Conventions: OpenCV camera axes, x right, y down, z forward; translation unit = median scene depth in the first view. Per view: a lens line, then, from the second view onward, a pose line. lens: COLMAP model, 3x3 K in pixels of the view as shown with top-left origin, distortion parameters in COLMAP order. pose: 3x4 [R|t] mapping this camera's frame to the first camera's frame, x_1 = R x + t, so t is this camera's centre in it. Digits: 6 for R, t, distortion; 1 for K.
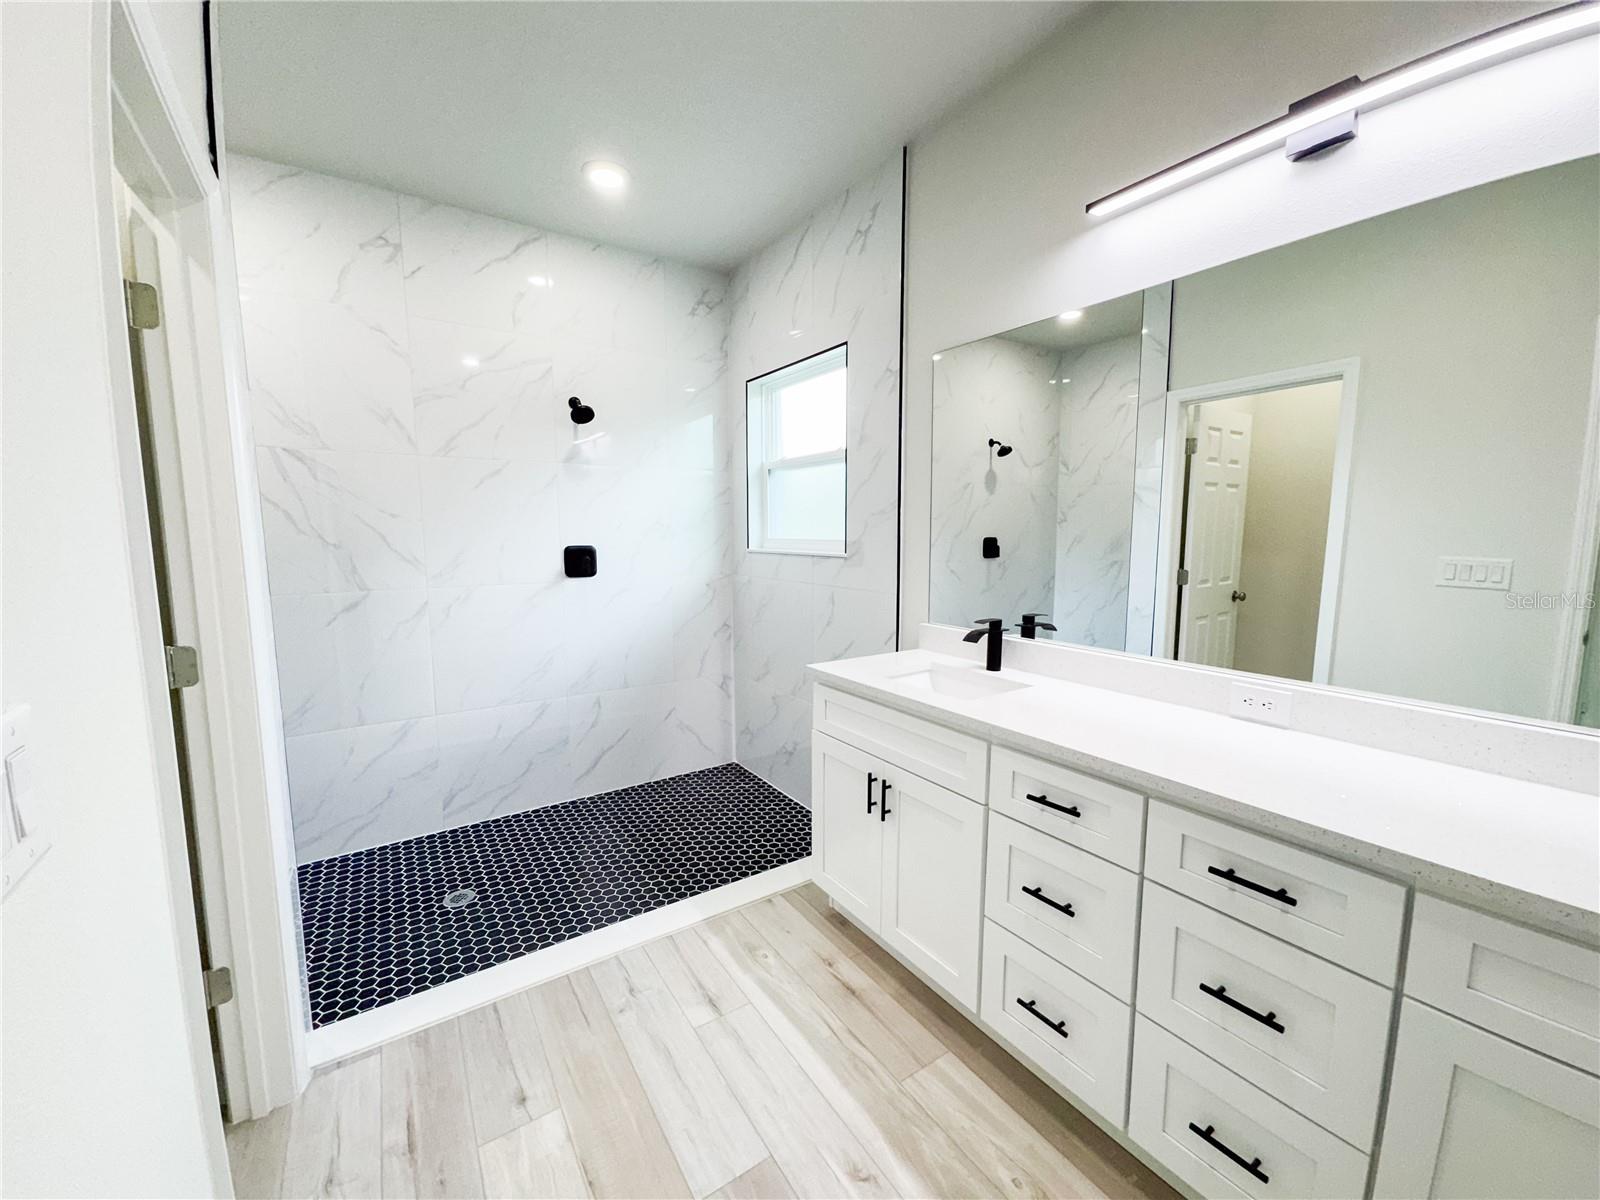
lens RADIAL K [[629.5, 0, 799.3], [0, 629.5, 602.3], [0, 0, 1]] dist [0.000934, 0.000597]
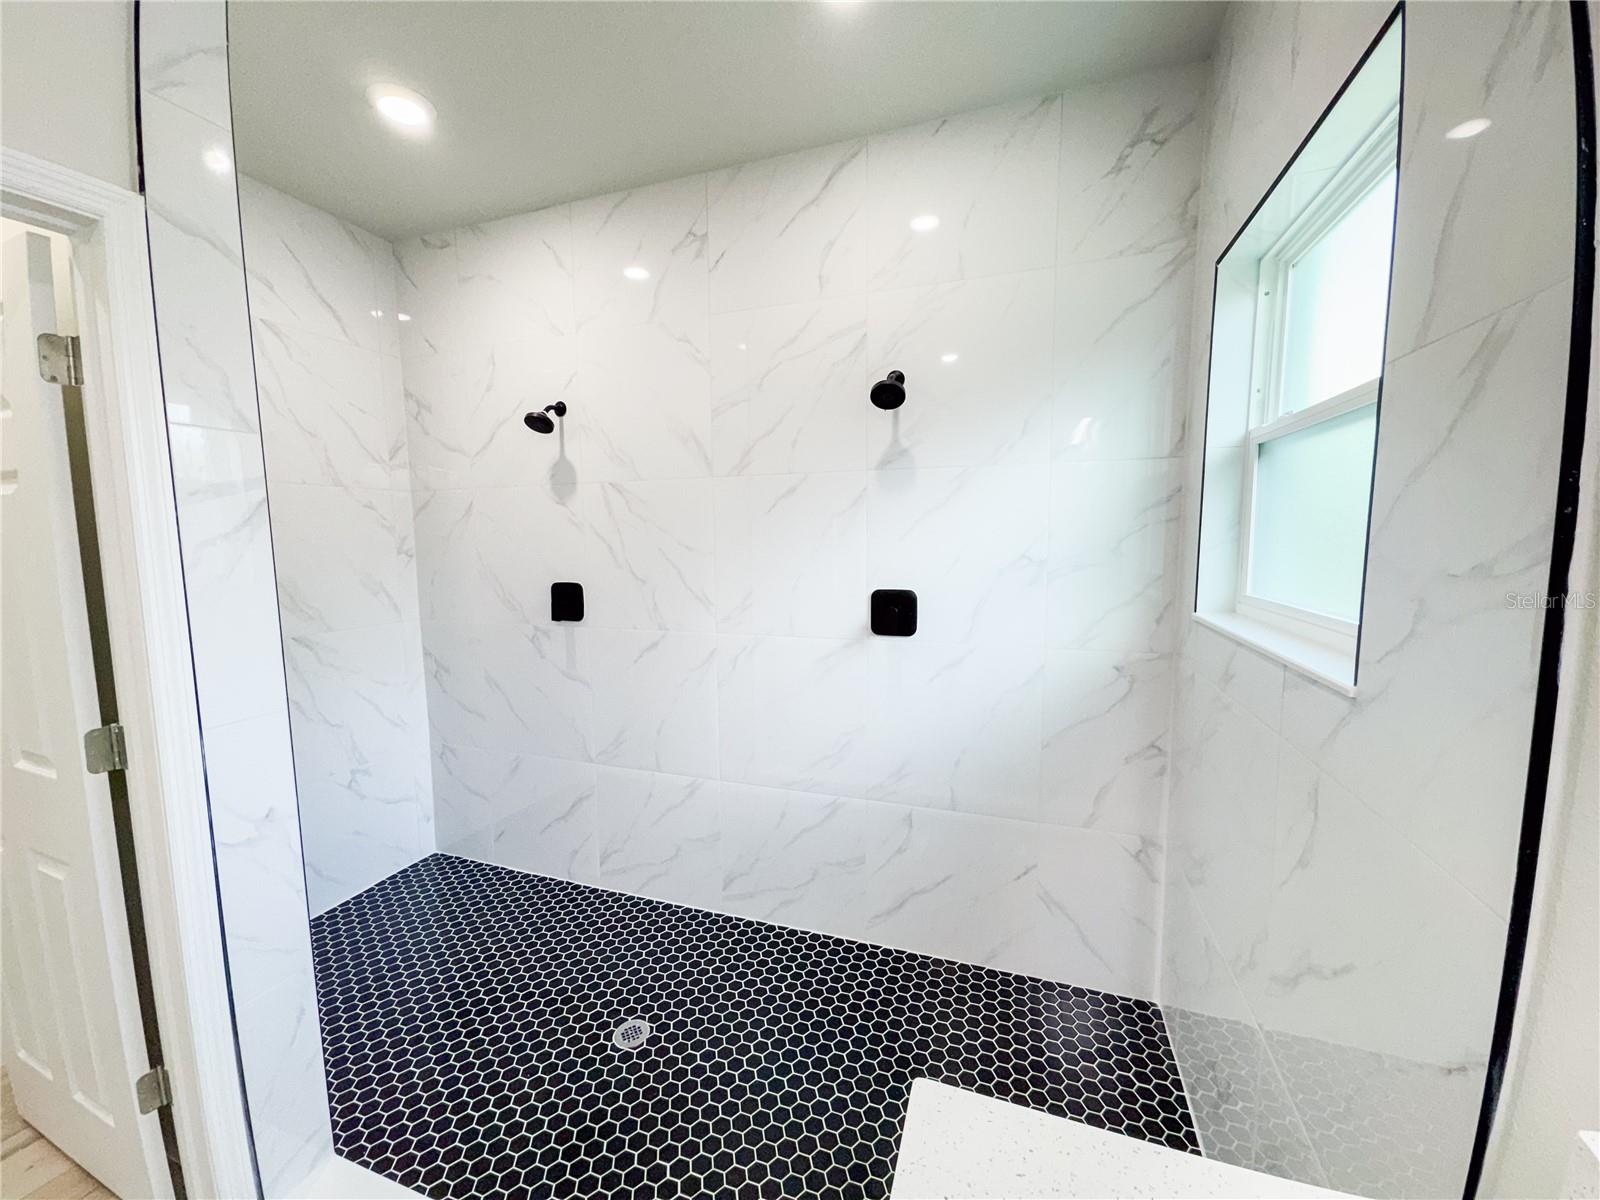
lens RADIAL K [[629.5, 0, 796.7], [0, 629.5, 602.5], [0, 0, 1]] dist [0.000934, 0.000597]
pose [[0.597215, 0.081574, -0.797922, 0.155738], [-0.083591, 0.995728, 0.039232, -0.108222], [0.797713, 0.043270, 0.601482, 0.584565]]
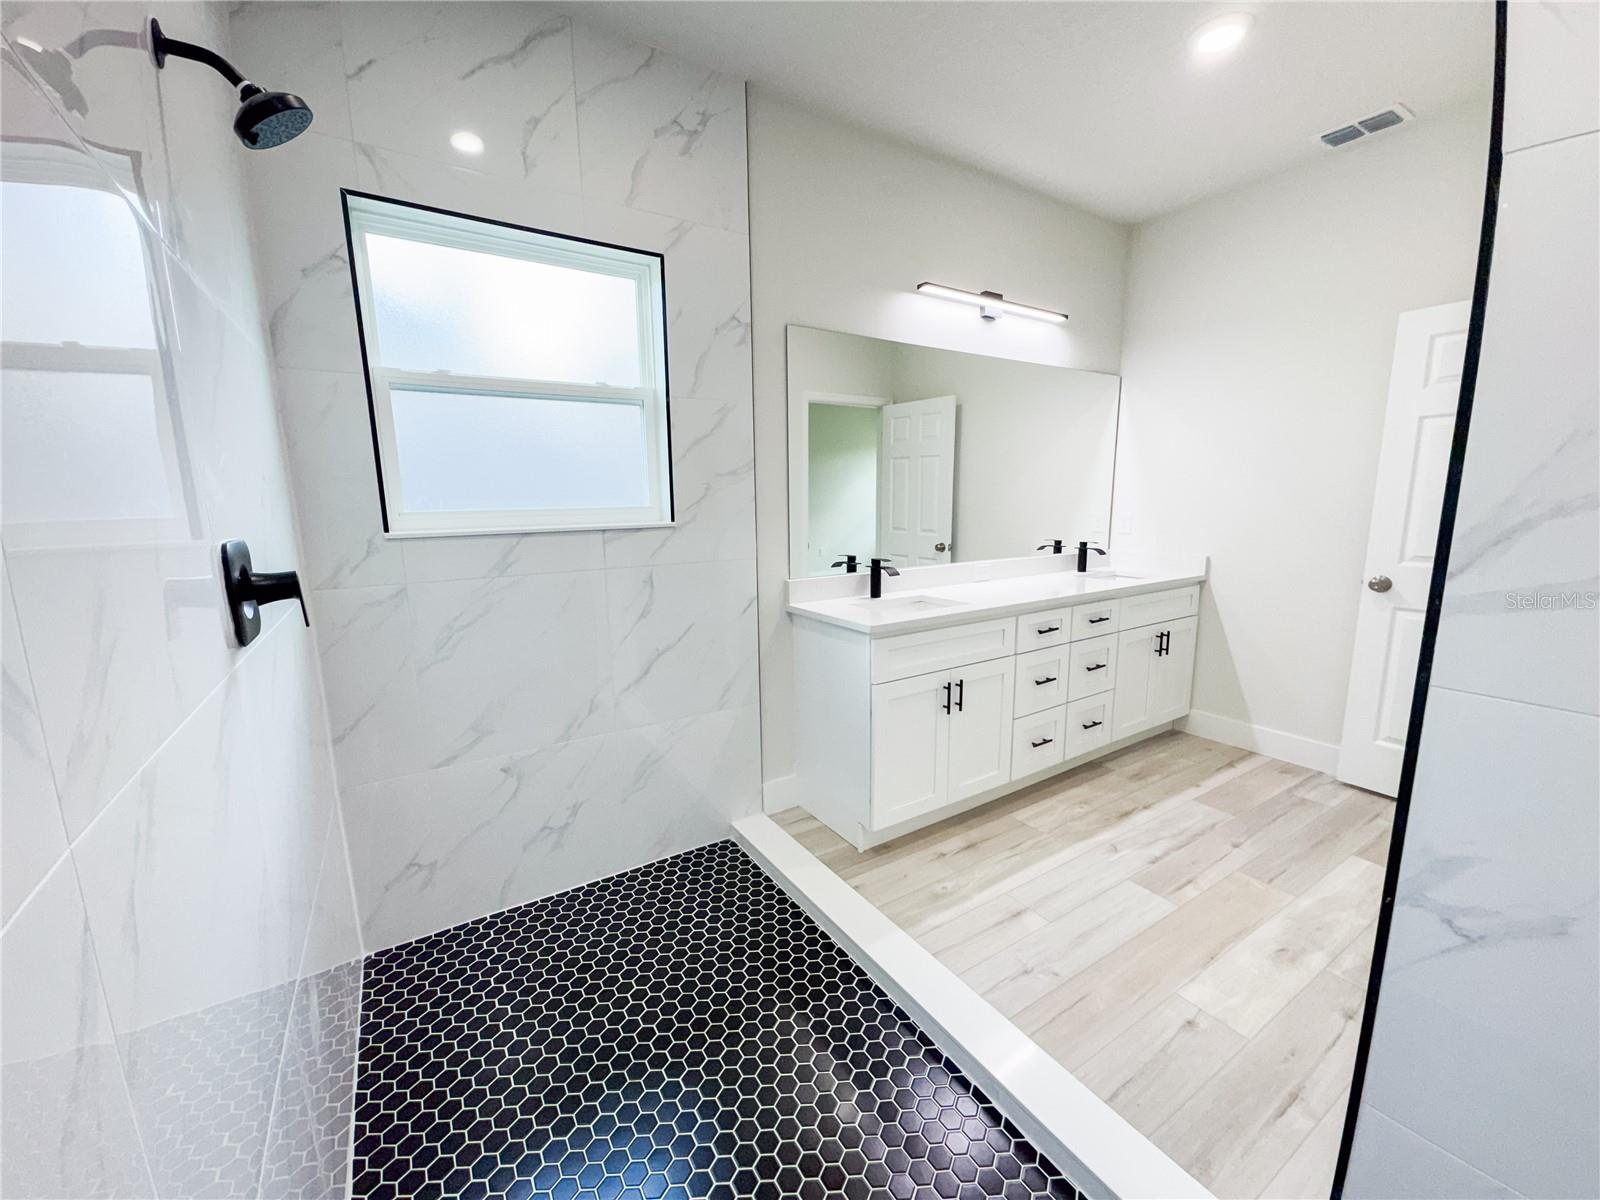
lens RADIAL K [[629.5, 0, 792.4], [0, 629.5, 598.5], [0, 0, 1]] dist [0.000934, 0.000597]
pose [[0.027263, -0.164657, 0.985974, -0.753492], [0.124281, 0.979246, 0.160097, -0.093093], [-0.991872, 0.118174, 0.047161, 0.828823]]
